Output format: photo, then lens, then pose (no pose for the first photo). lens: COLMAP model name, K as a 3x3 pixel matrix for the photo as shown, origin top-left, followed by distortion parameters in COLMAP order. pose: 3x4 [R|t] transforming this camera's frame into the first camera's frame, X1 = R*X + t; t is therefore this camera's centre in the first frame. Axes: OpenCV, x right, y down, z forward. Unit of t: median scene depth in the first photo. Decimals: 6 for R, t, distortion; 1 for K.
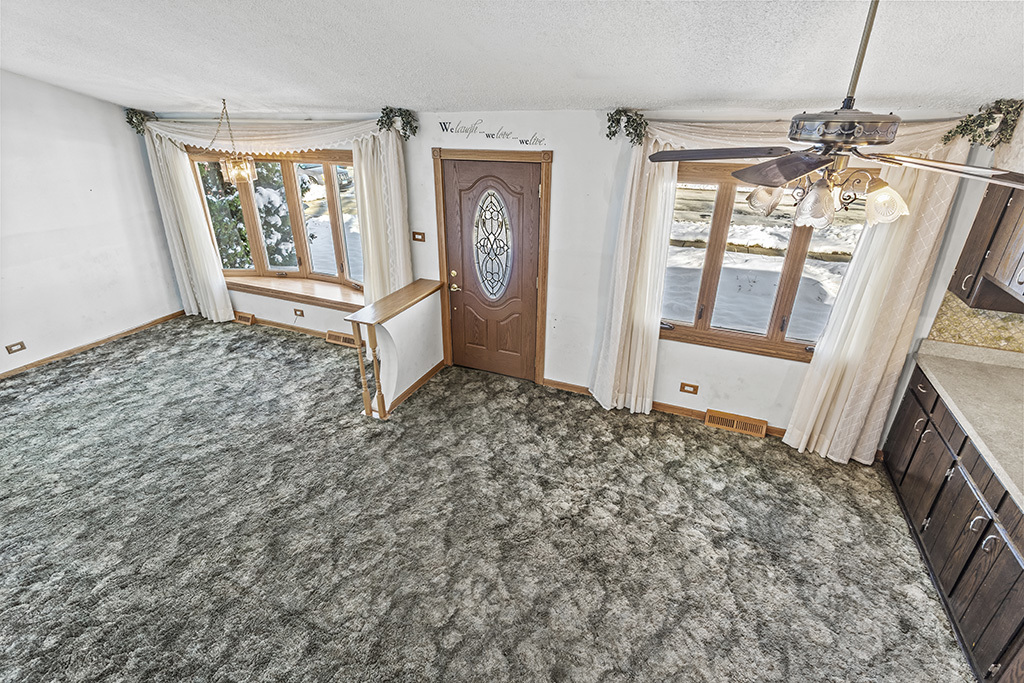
lens RADIAL K [[479.8, 0, 508.7], [0, 479.8, 329.5], [0, 0, 1]] dist [-0.000270, 0.000634]
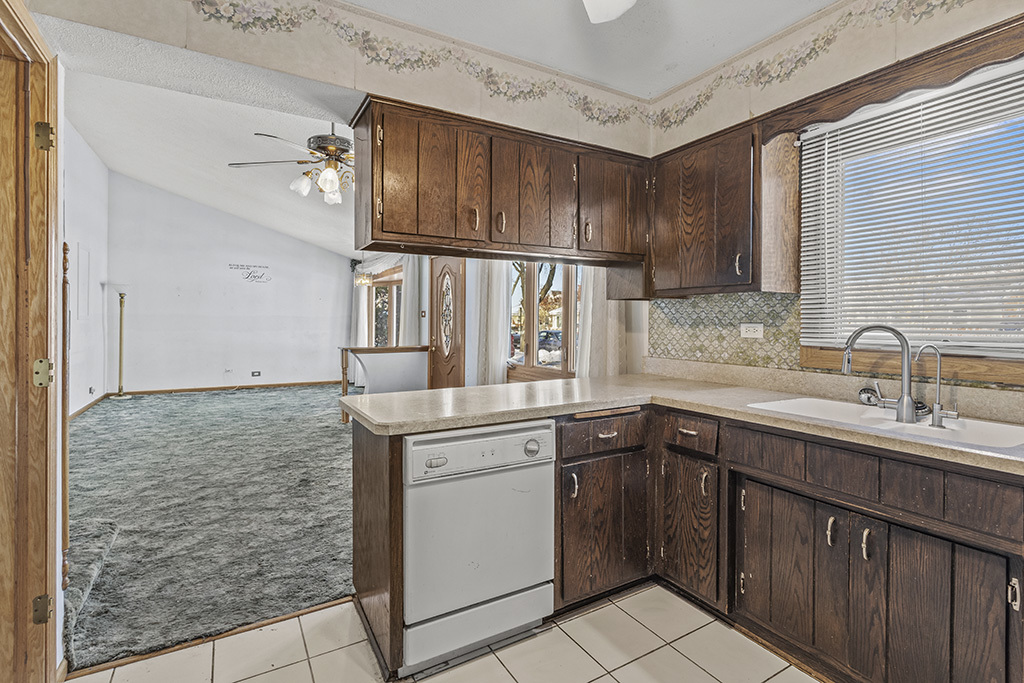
lens RADIAL K [[479.8, 0, 508.7], [0, 479.8, 329.5], [0, 0, 1]] dist [-0.000270, 0.000634]
pose [[0.808156, 0.013010, -0.588825, 1.171561], [-0.245846, 0.915945, -0.317183, 0.324262], [0.535204, 0.401093, 0.743425, 0.135229]]
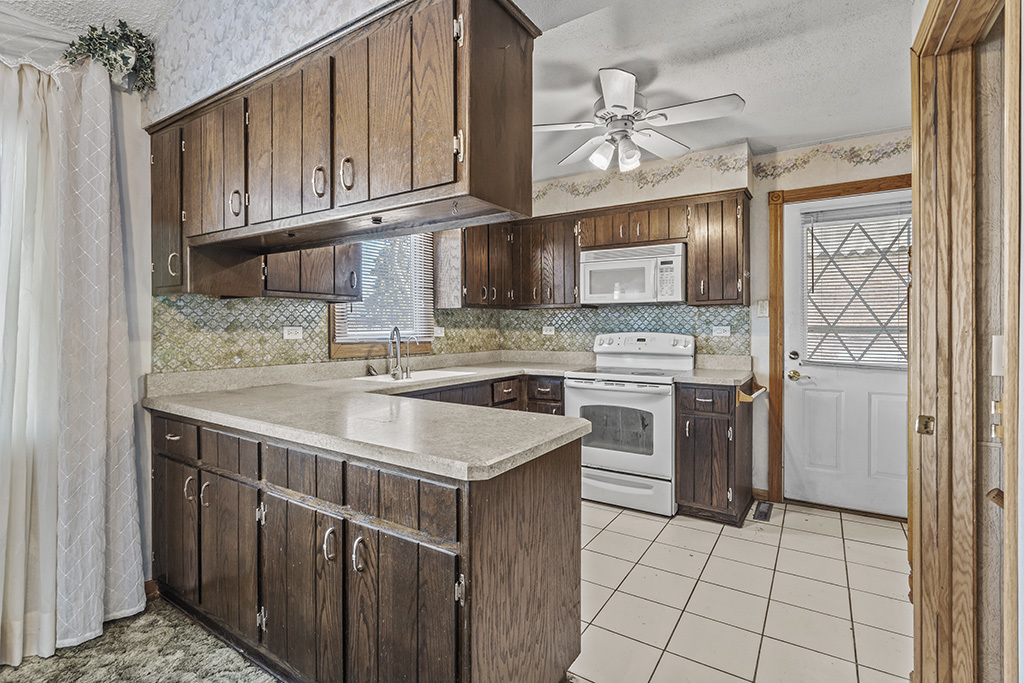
lens RADIAL K [[485.5, 0, 500.3], [0, 485.5, 330.5], [0, 0, 1]] dist [-0.000407, -0.000052]
pose [[0.178136, -0.008377, 0.983970, 0.282636], [0.404874, 0.912021, -0.065533, 0.200366], [-0.896852, 0.410058, 0.165856, 0.413406]]
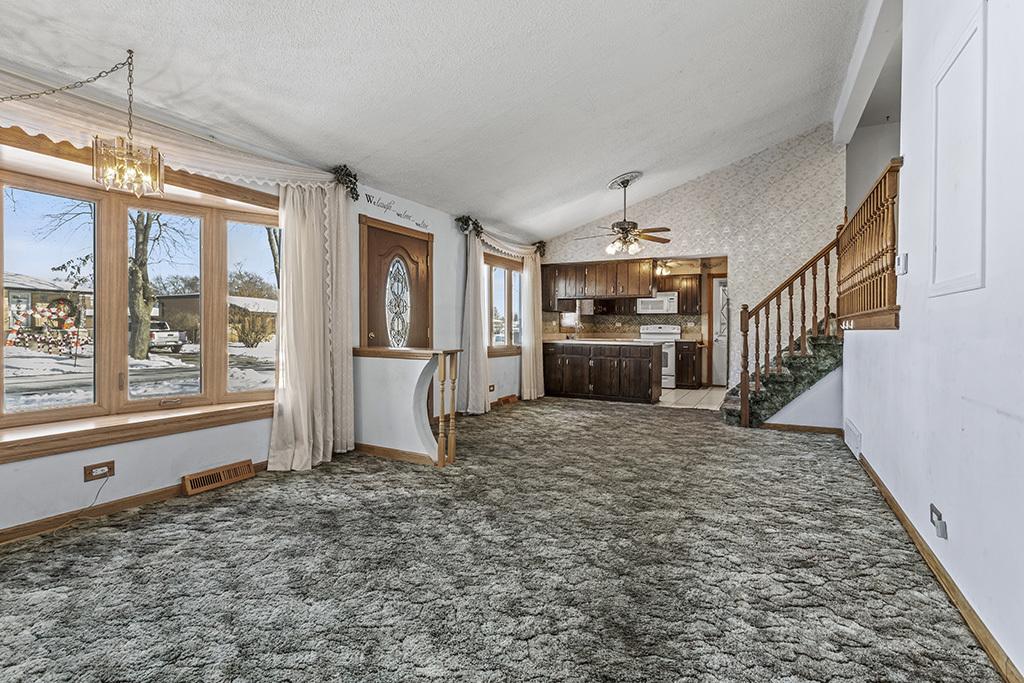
lens RADIAL K [[479.8, 0, 508.7], [0, 479.8, 329.5], [0, 0, 1]] dist [-0.000270, 0.000634]
pose [[0.095303, -0.002515, 0.995445, -1.466849], [0.402719, 0.914606, -0.036245, 0.029506], [-0.910349, 0.404339, 0.088177, 0.887654]]
